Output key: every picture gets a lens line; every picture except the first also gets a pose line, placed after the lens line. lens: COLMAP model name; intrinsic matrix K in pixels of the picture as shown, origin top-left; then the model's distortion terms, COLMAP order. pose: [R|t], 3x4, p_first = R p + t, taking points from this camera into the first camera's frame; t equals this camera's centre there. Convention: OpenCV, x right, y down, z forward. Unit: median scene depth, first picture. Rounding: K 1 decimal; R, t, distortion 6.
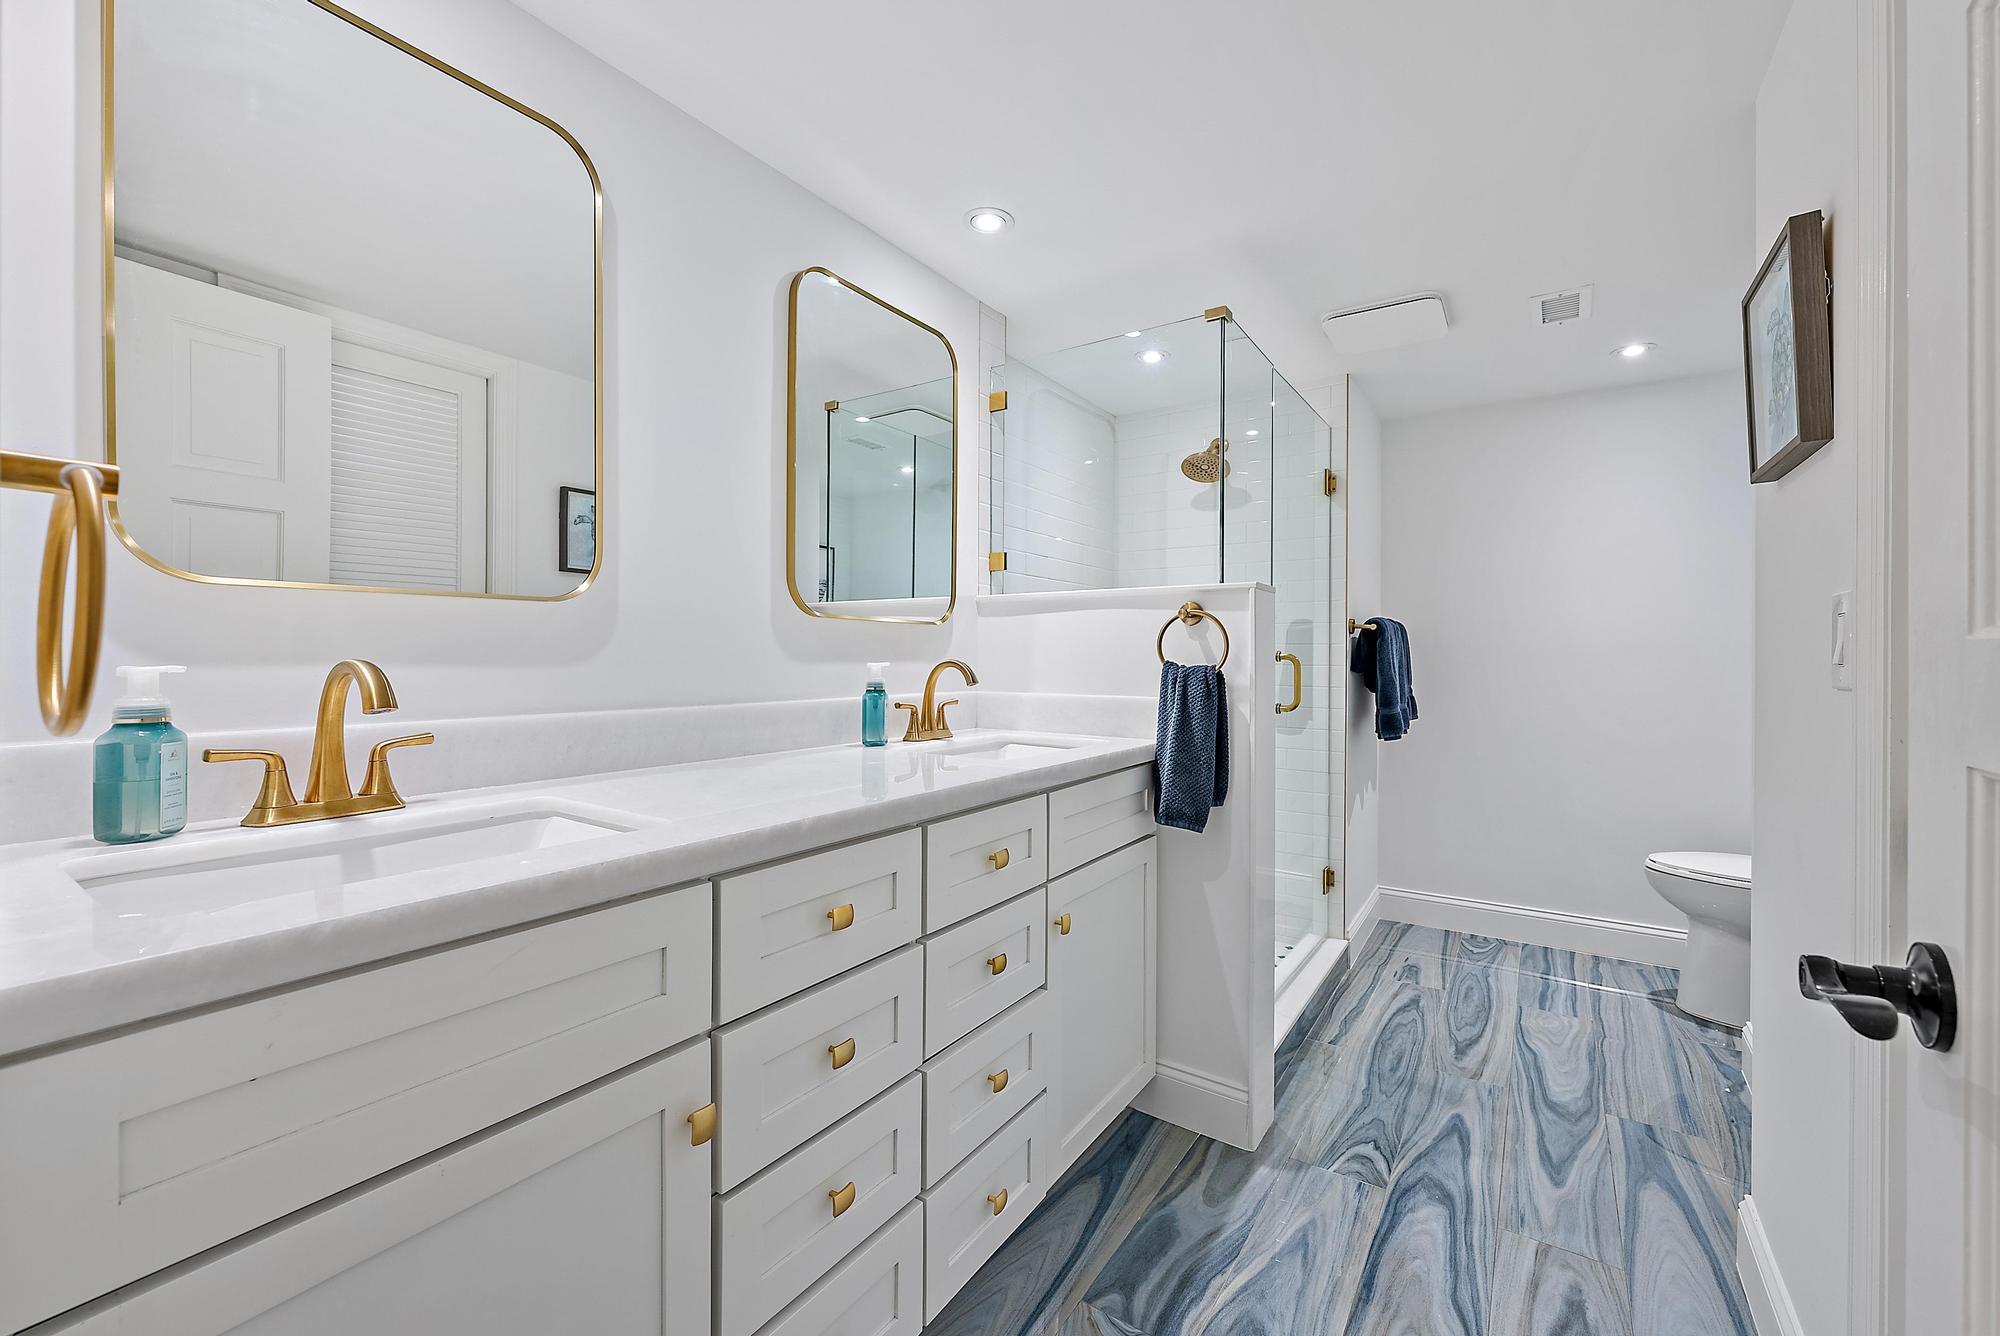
lens RADIAL K [[788.6, 0, 1007.2], [0, 788.6, 668.2], [0, 0, 1]] dist [-0.007513, -0.000311]
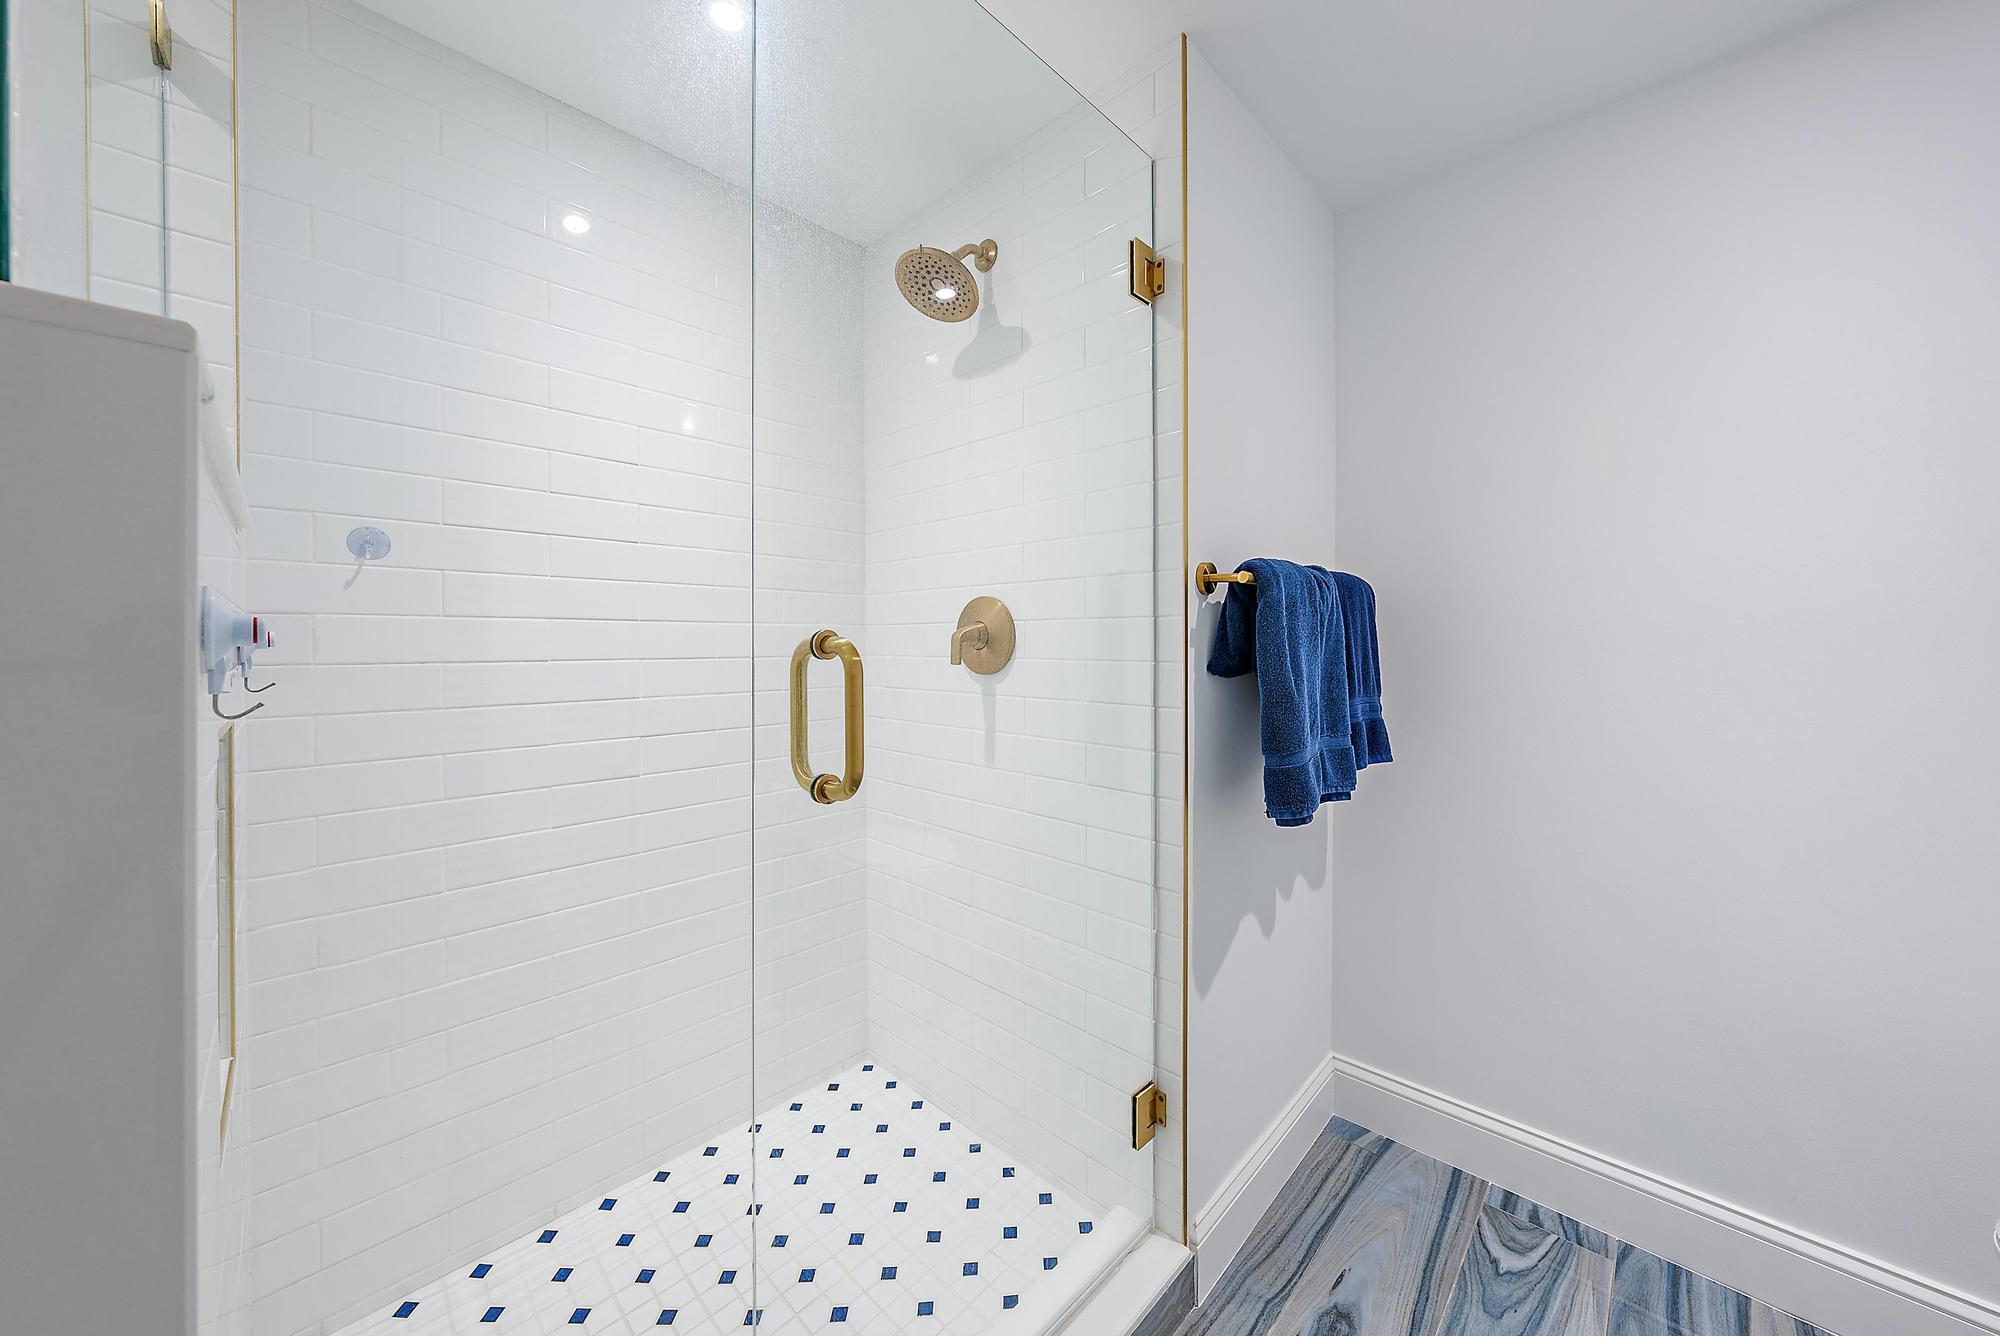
lens RADIAL K [[699.5, 0, 1011.1], [0, 699.5, 657.7], [0, 0, 1]] dist [-0.002371, 0.000003]
pose [[0.986938, -0.001514, -0.161095, 0.395286], [0.001769, 0.999997, 0.001438, -0.006677], [0.161092, -0.001705, 0.986938, 0.573738]]
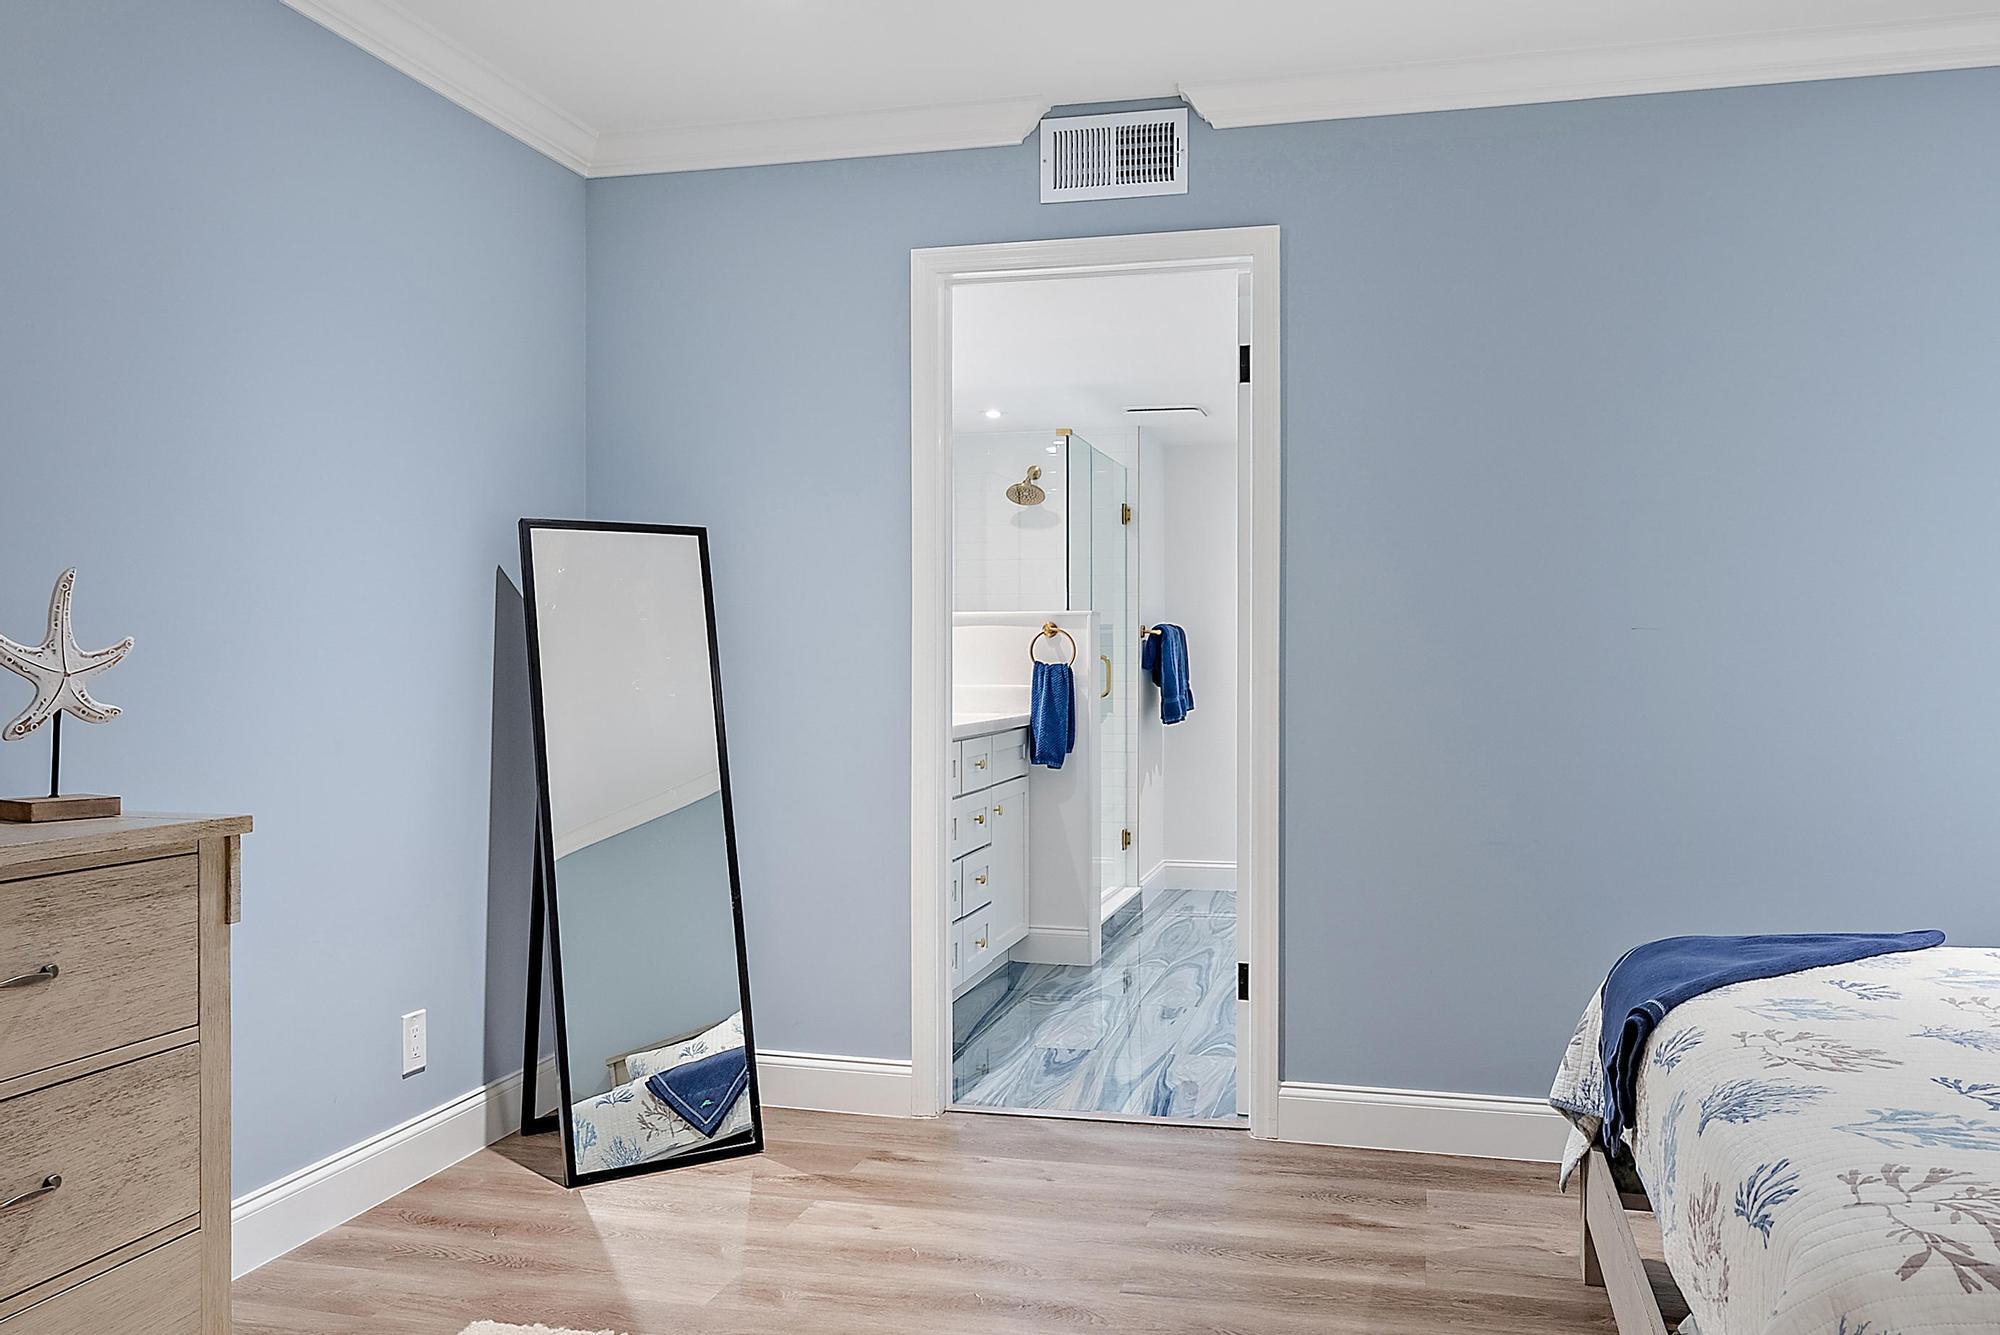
lens RADIAL K [[1601.6, 0, 1000.0], [0, 1601.6, 666.6], [0, 0, 1]] dist [-0.000473, -0.000018]
pose [[0.944249, -0.003638, 0.329211, -0.595573], [0.004465, 0.999988, -0.001757, 0.004899], [-0.329201, 0.003129, 0.944255, -1.286759]]
